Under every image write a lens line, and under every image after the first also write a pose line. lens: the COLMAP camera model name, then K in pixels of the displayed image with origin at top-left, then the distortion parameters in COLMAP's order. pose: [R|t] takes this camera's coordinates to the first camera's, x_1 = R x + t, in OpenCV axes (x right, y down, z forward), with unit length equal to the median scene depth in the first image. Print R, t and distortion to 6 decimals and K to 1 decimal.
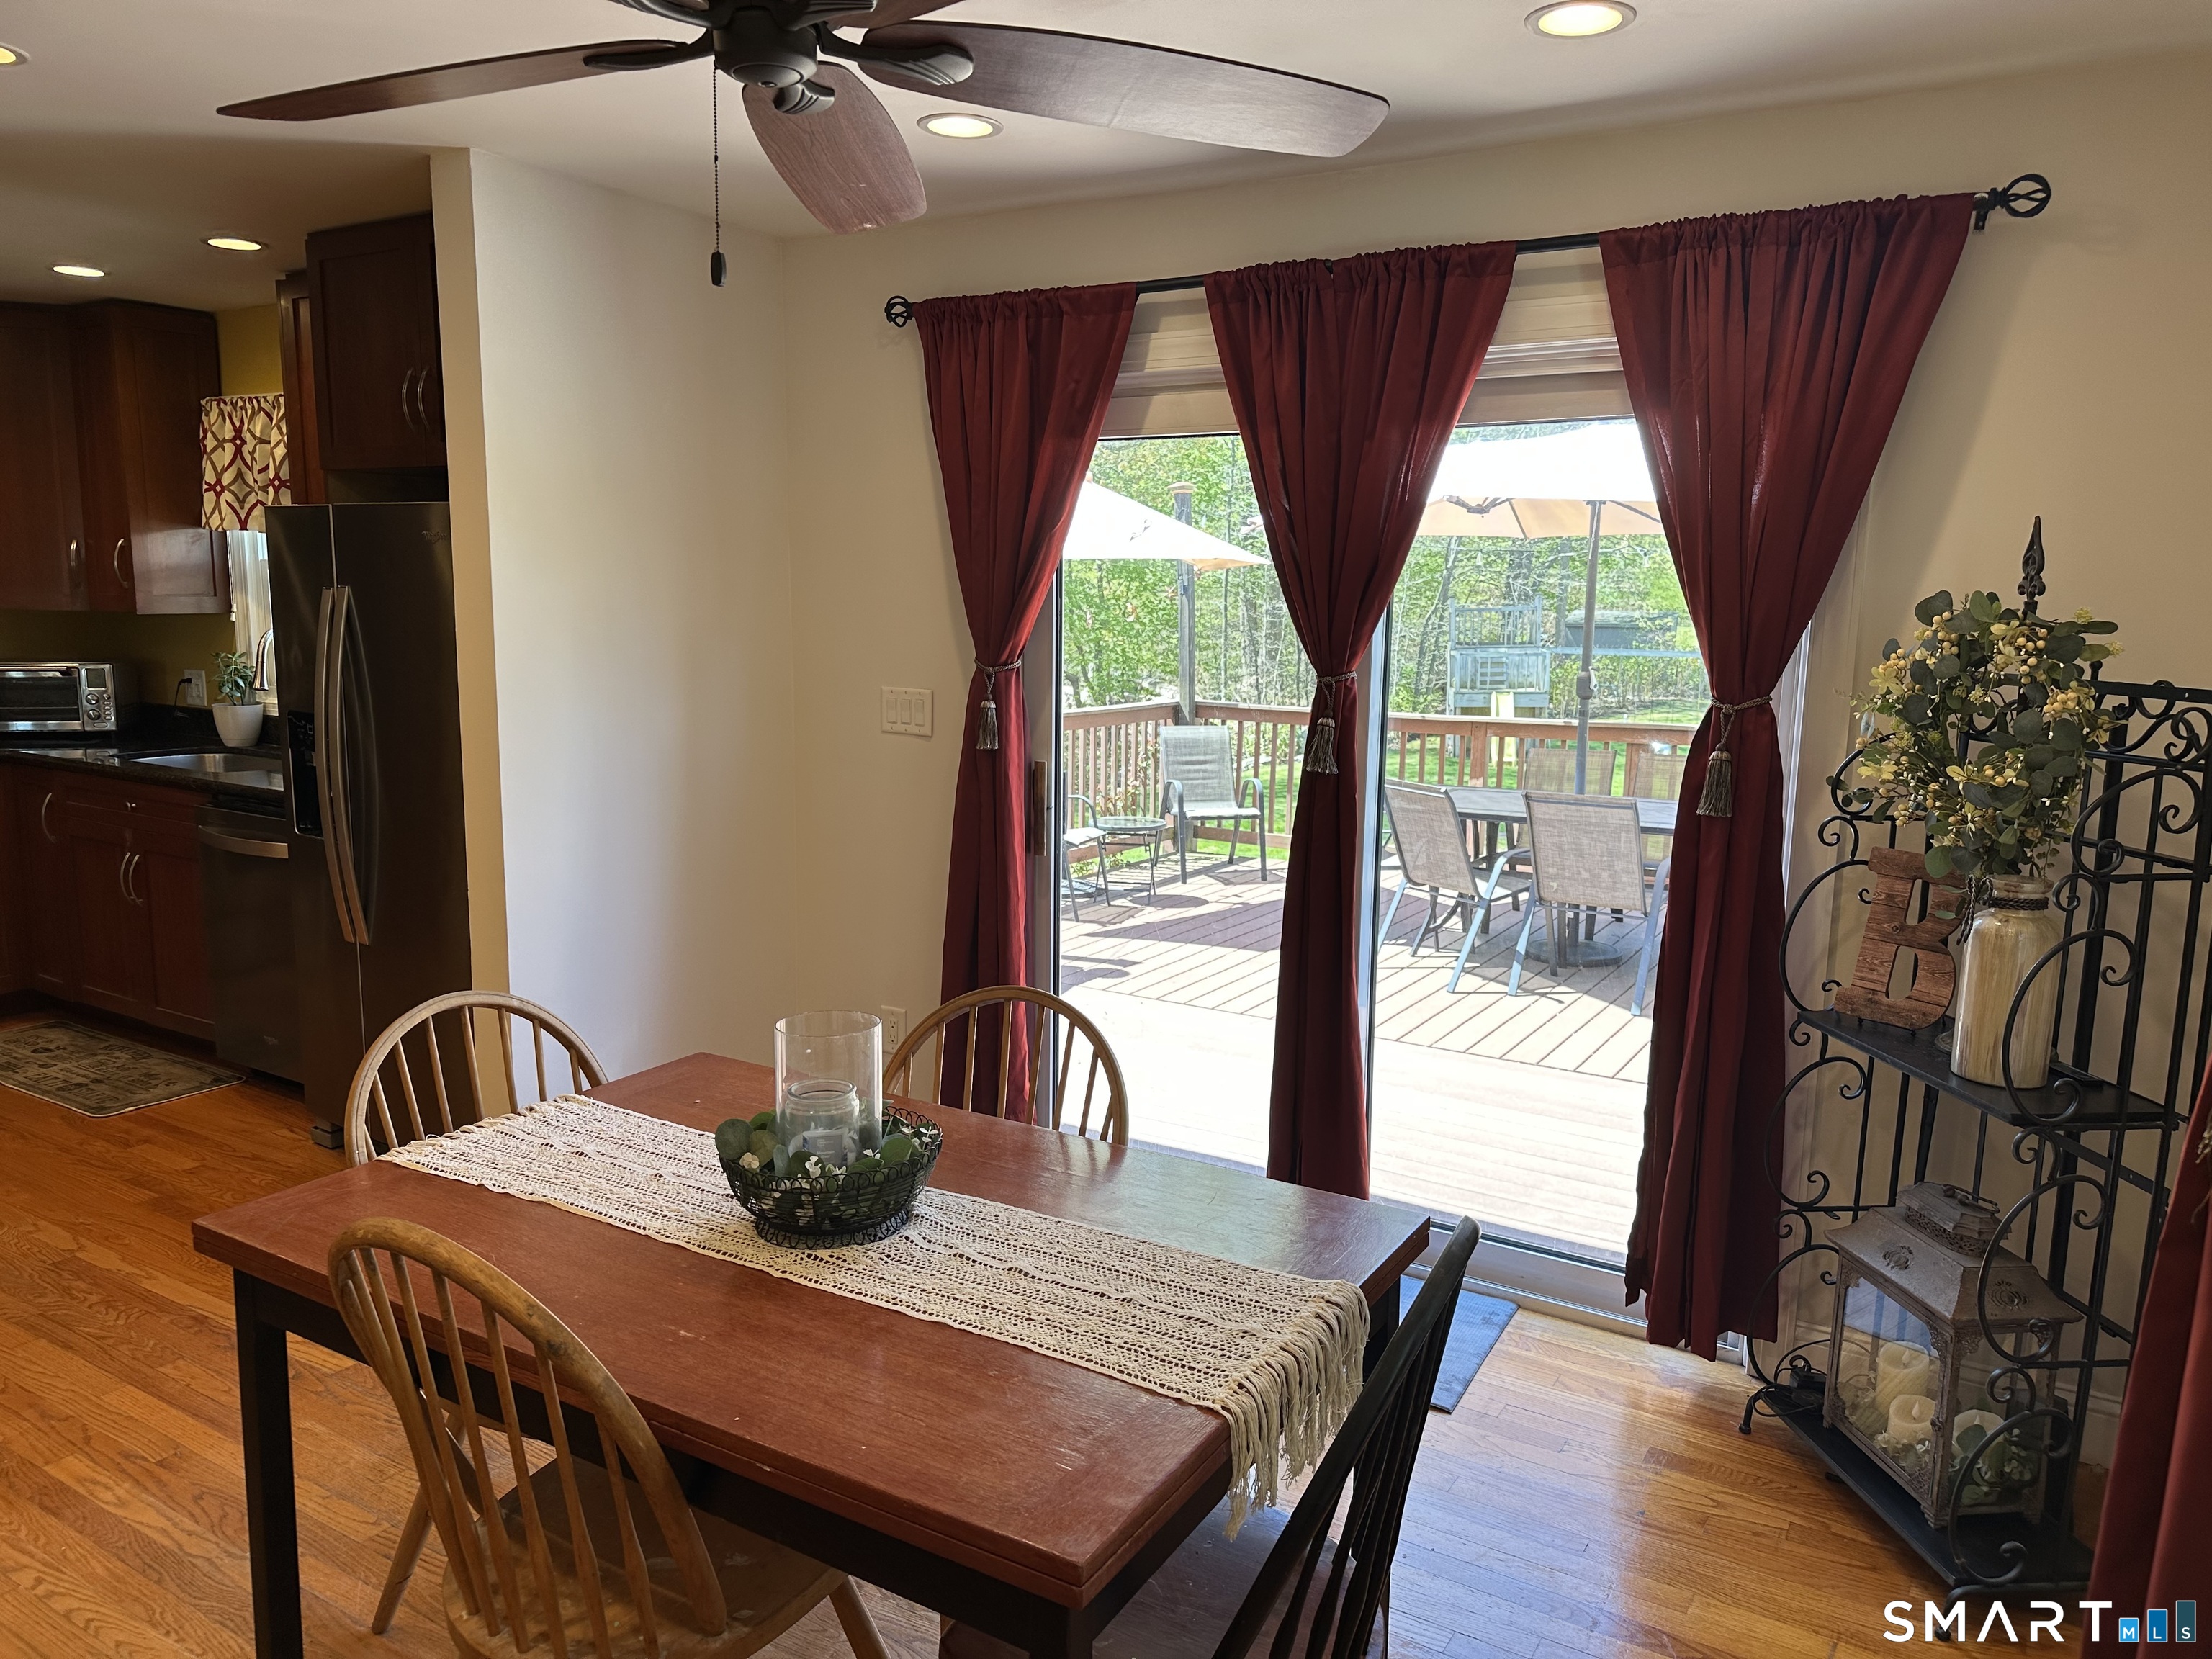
lens RADIAL K [[1558.6, 0, 1139.7], [0, 1558.6, 829.1], [0, 0, 1]] dist [-0.003457, -0.003966]
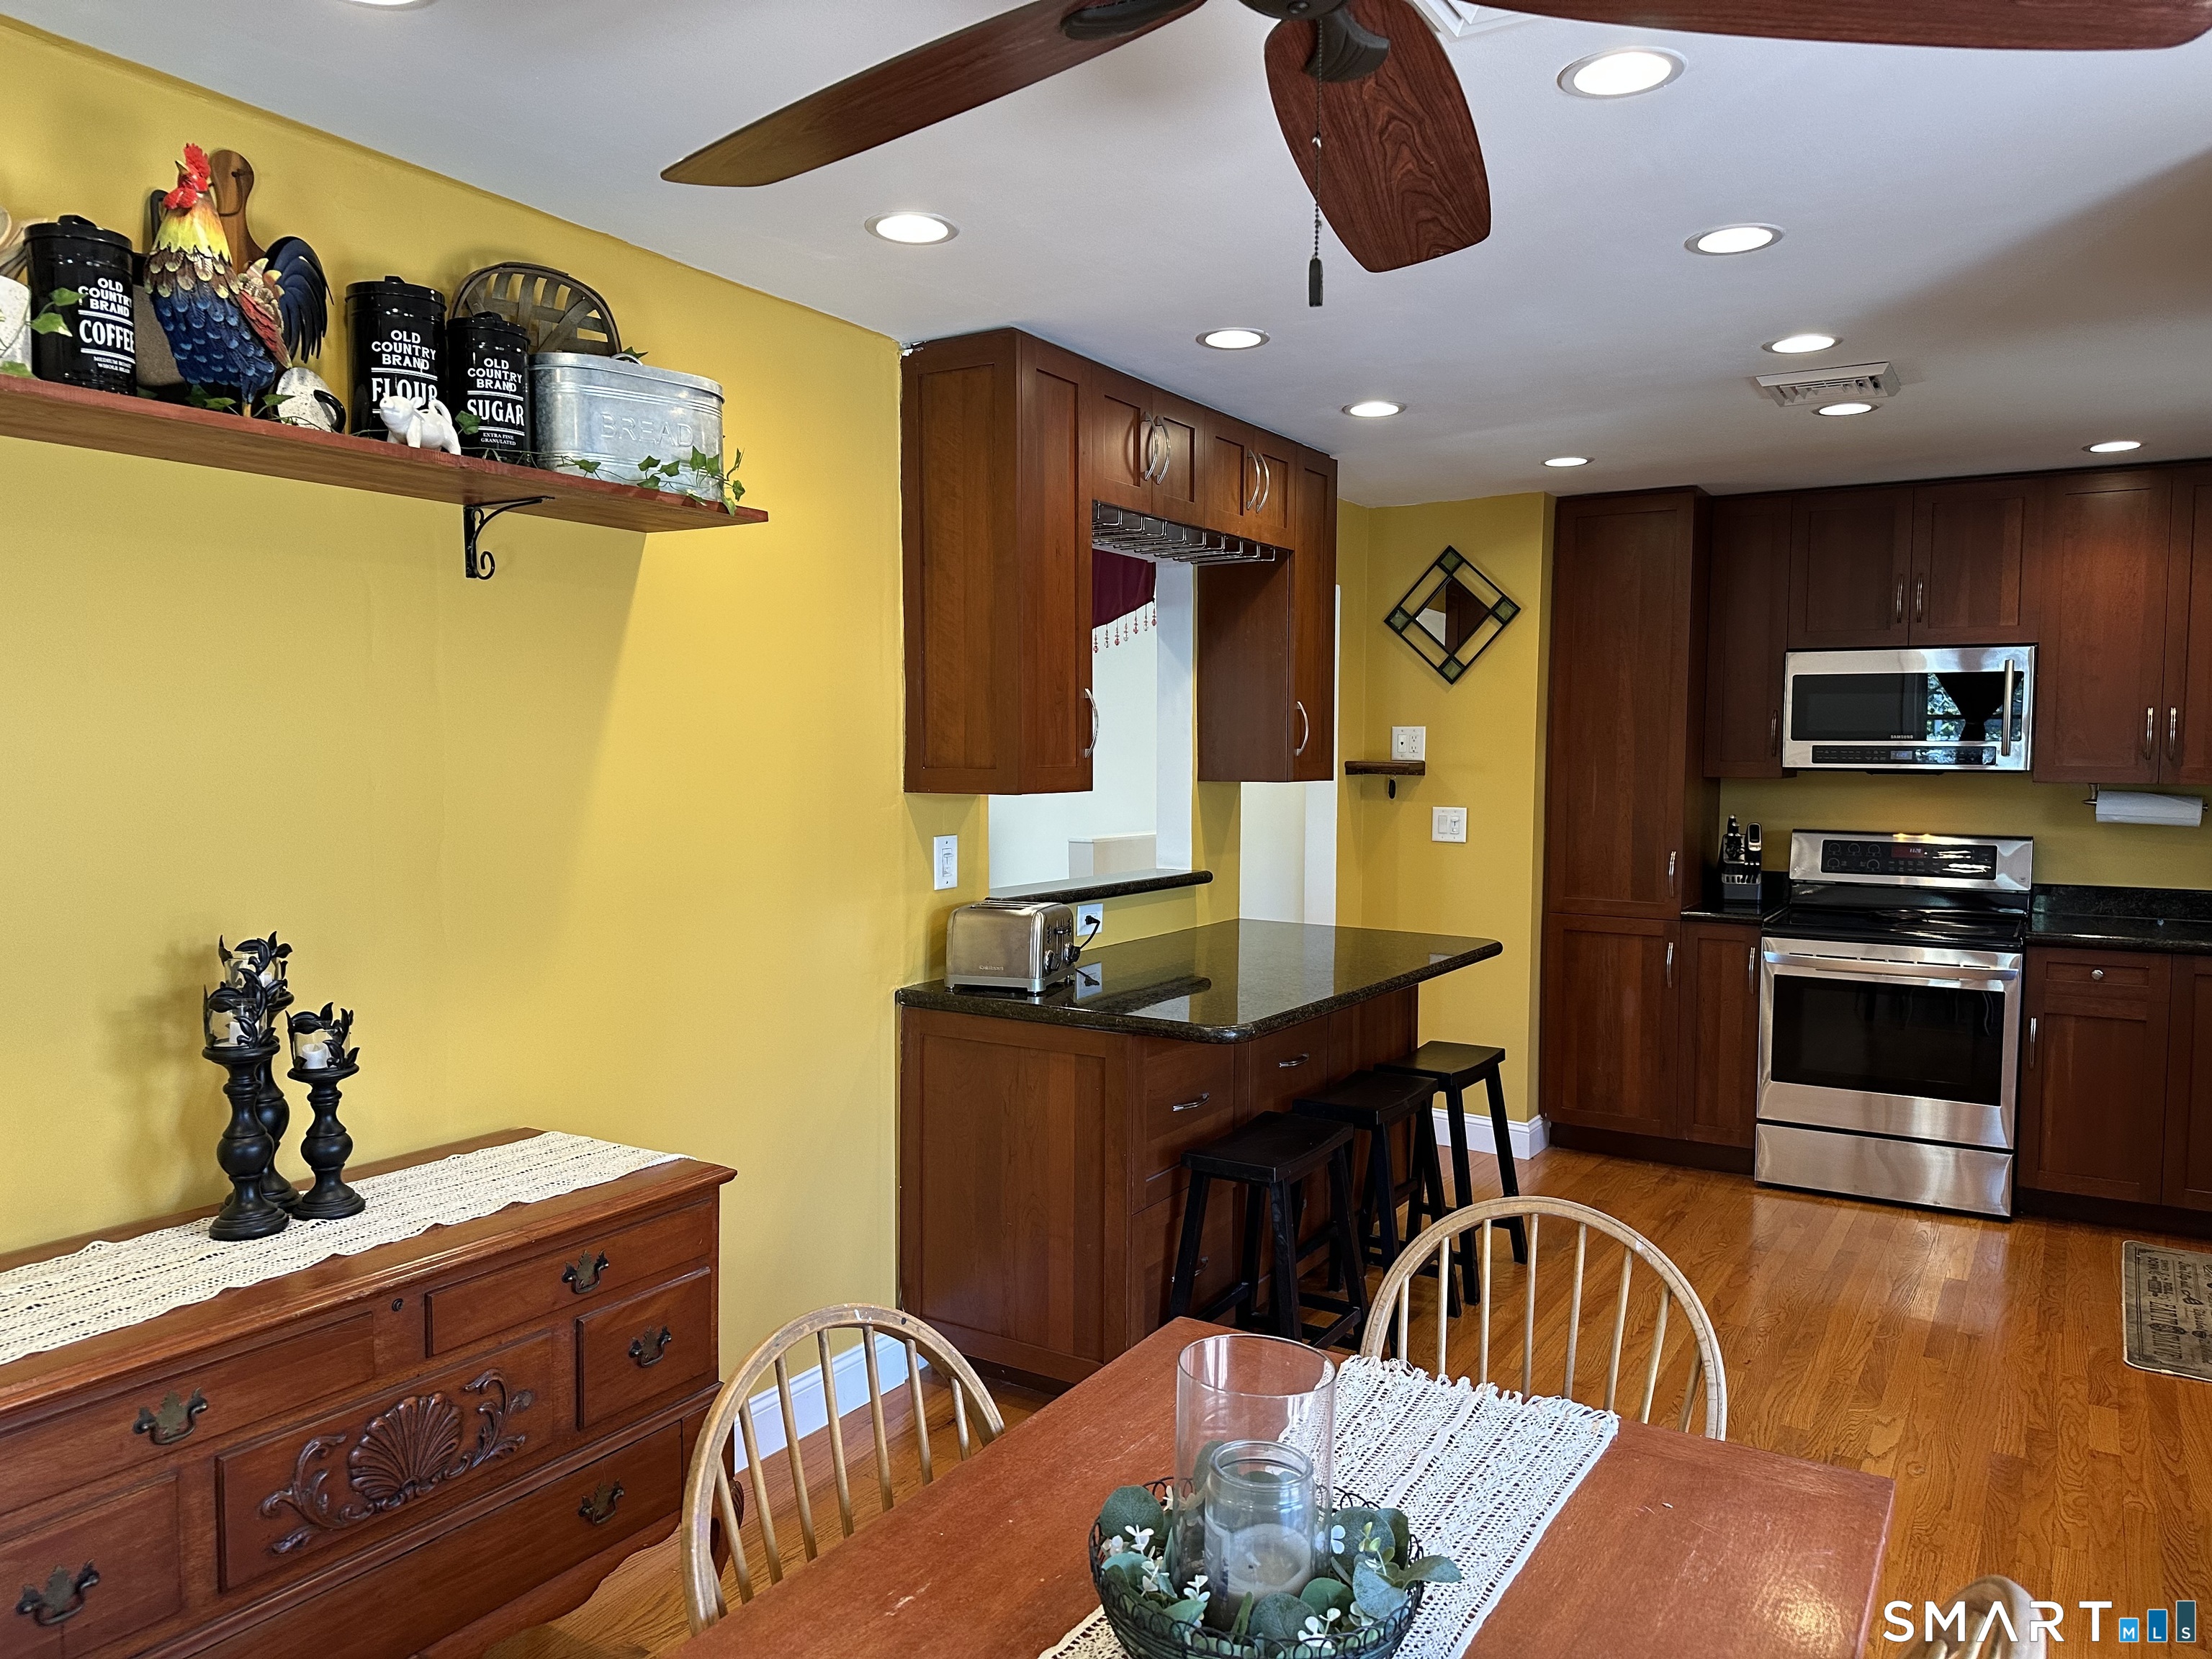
lens RADIAL K [[1562.9, 0, 1110.8], [0, 1562.9, 818.6], [0, 0, 1]] dist [0.096624, -0.110469]
pose [[-0.024385, 0.026366, -0.999355, 0.183784], [-0.158392, 0.986923, 0.029903, -0.042472], [0.987075, 0.159019, -0.019890, 0.347686]]
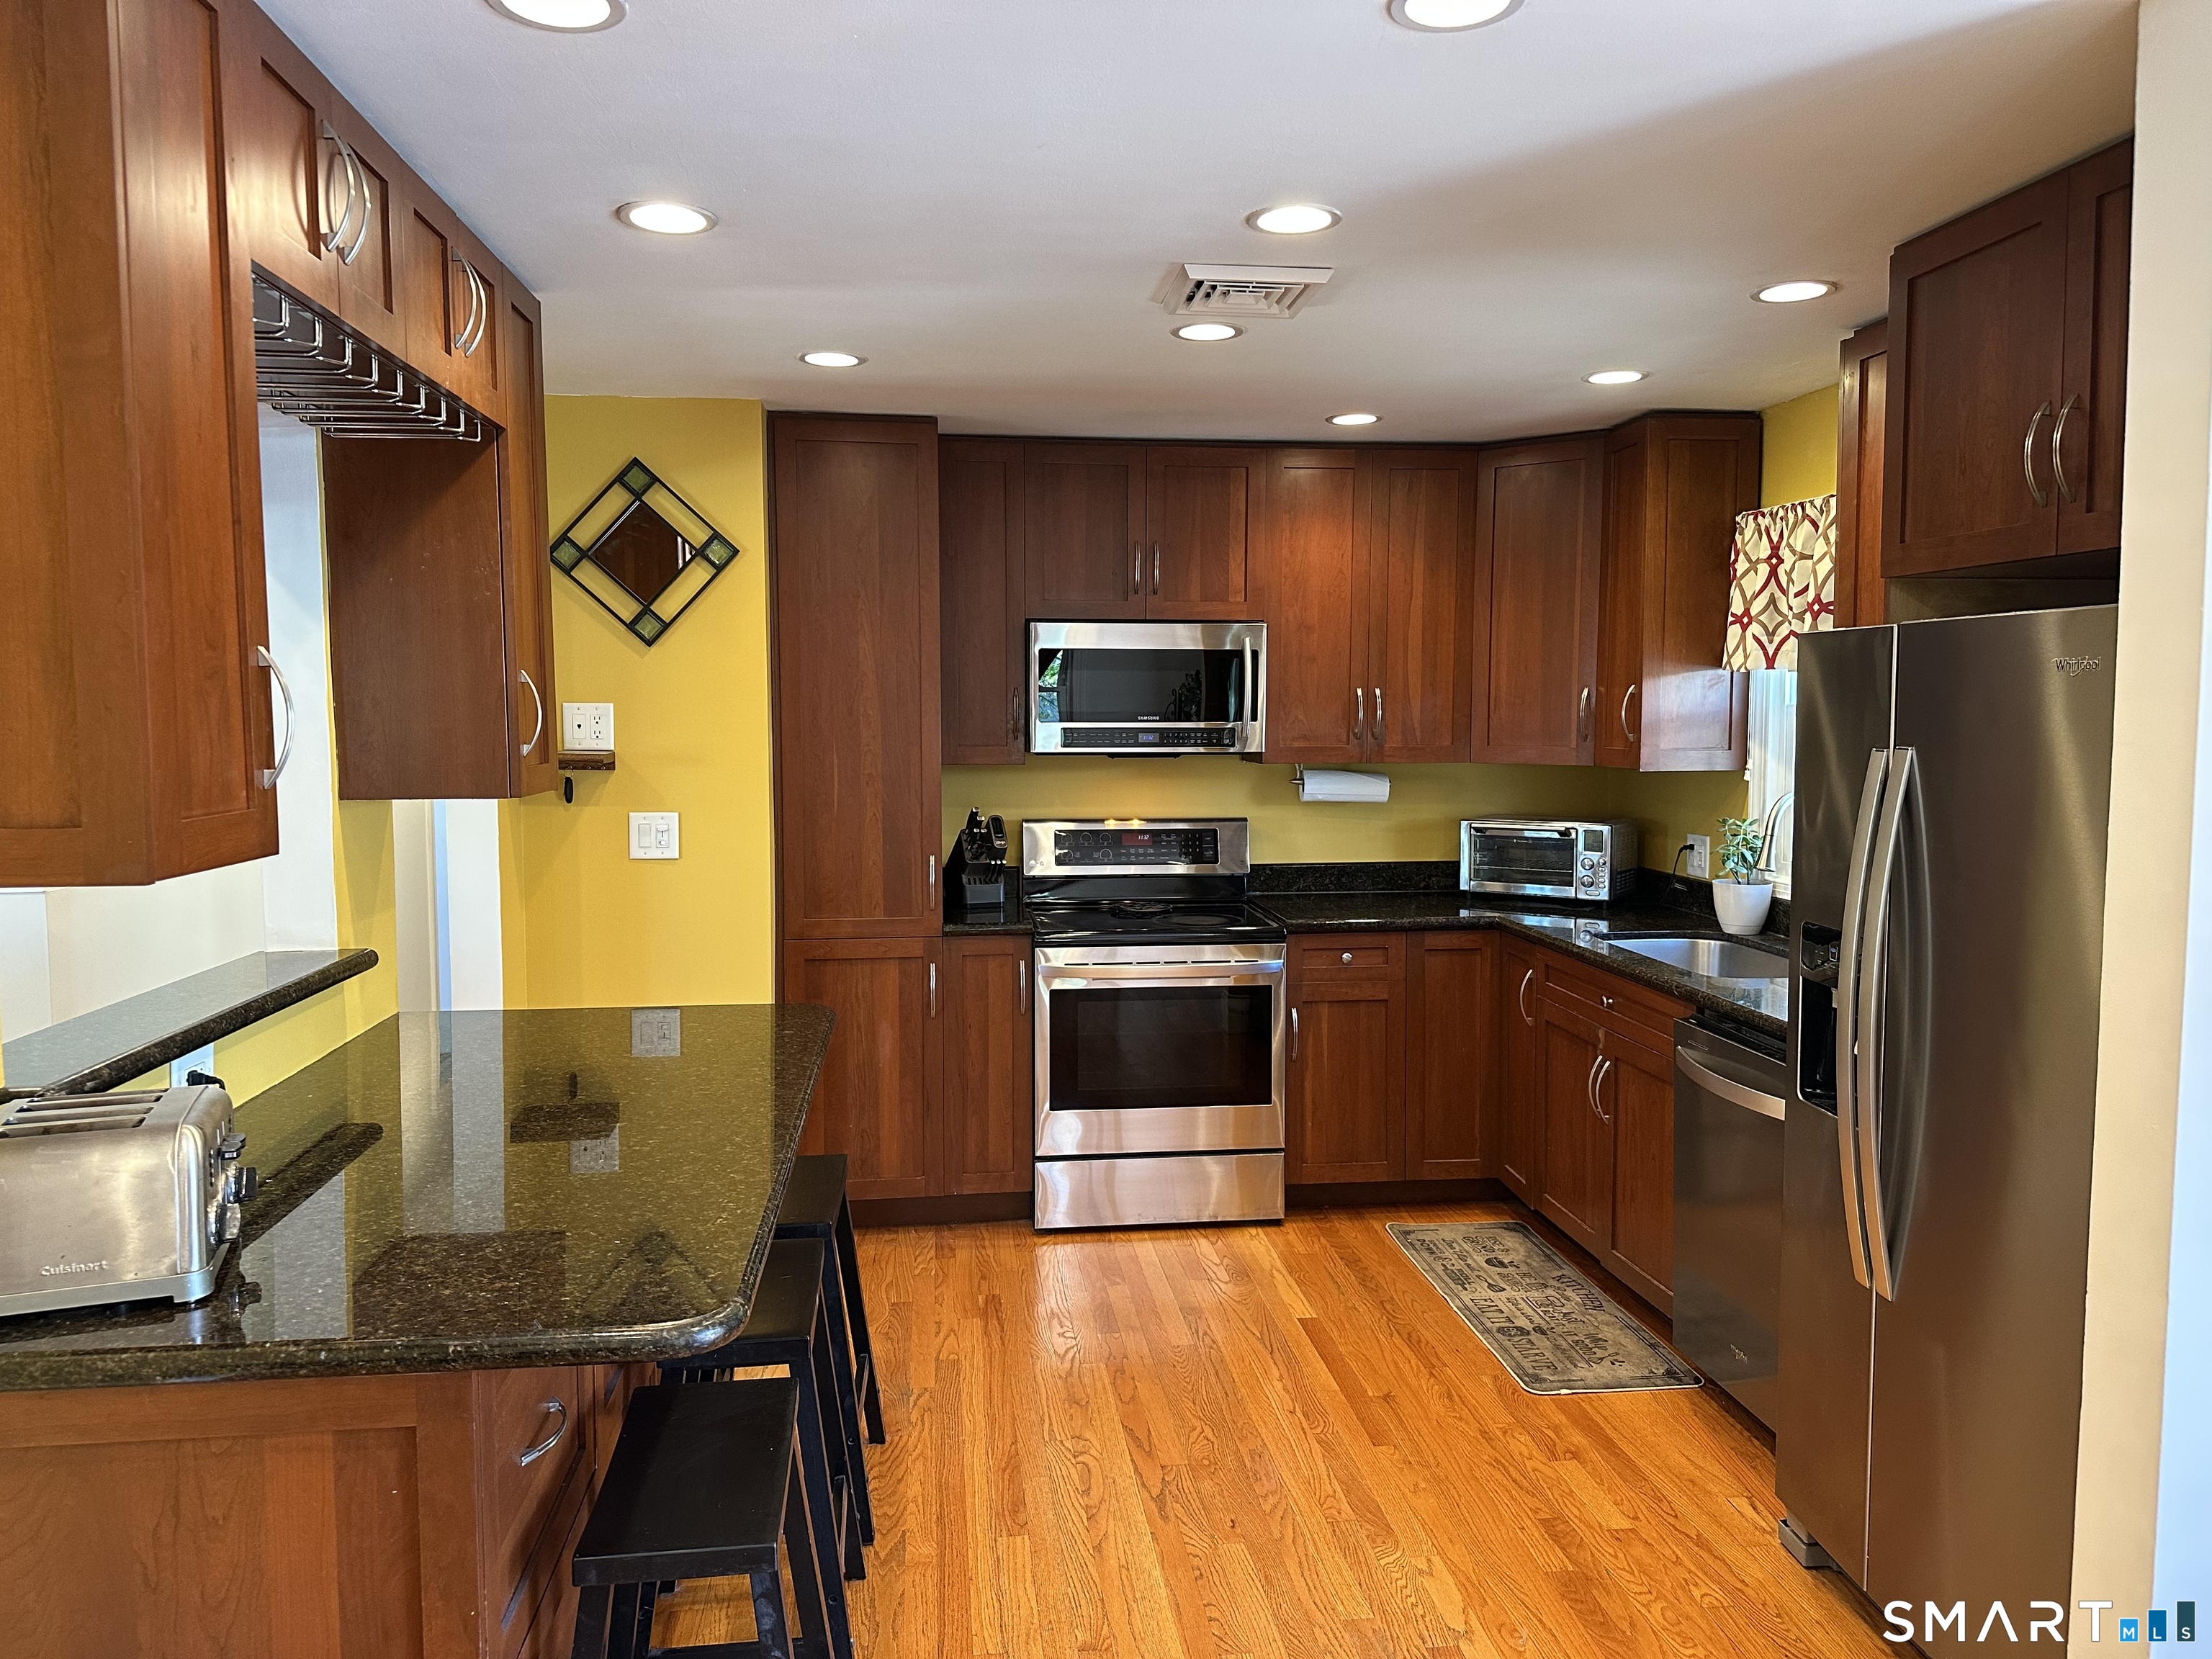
lens RADIAL K [[1540.3, 0, 1114.3], [0, 1540.3, 815.9], [0, 0, 1]] dist [0.091854, -0.121952]
pose [[0.608536, 0.036558, -0.792684, -0.141129], [-0.110481, 0.993112, -0.039014, -0.048251], [0.785797, 0.111318, 0.608384, 0.253315]]
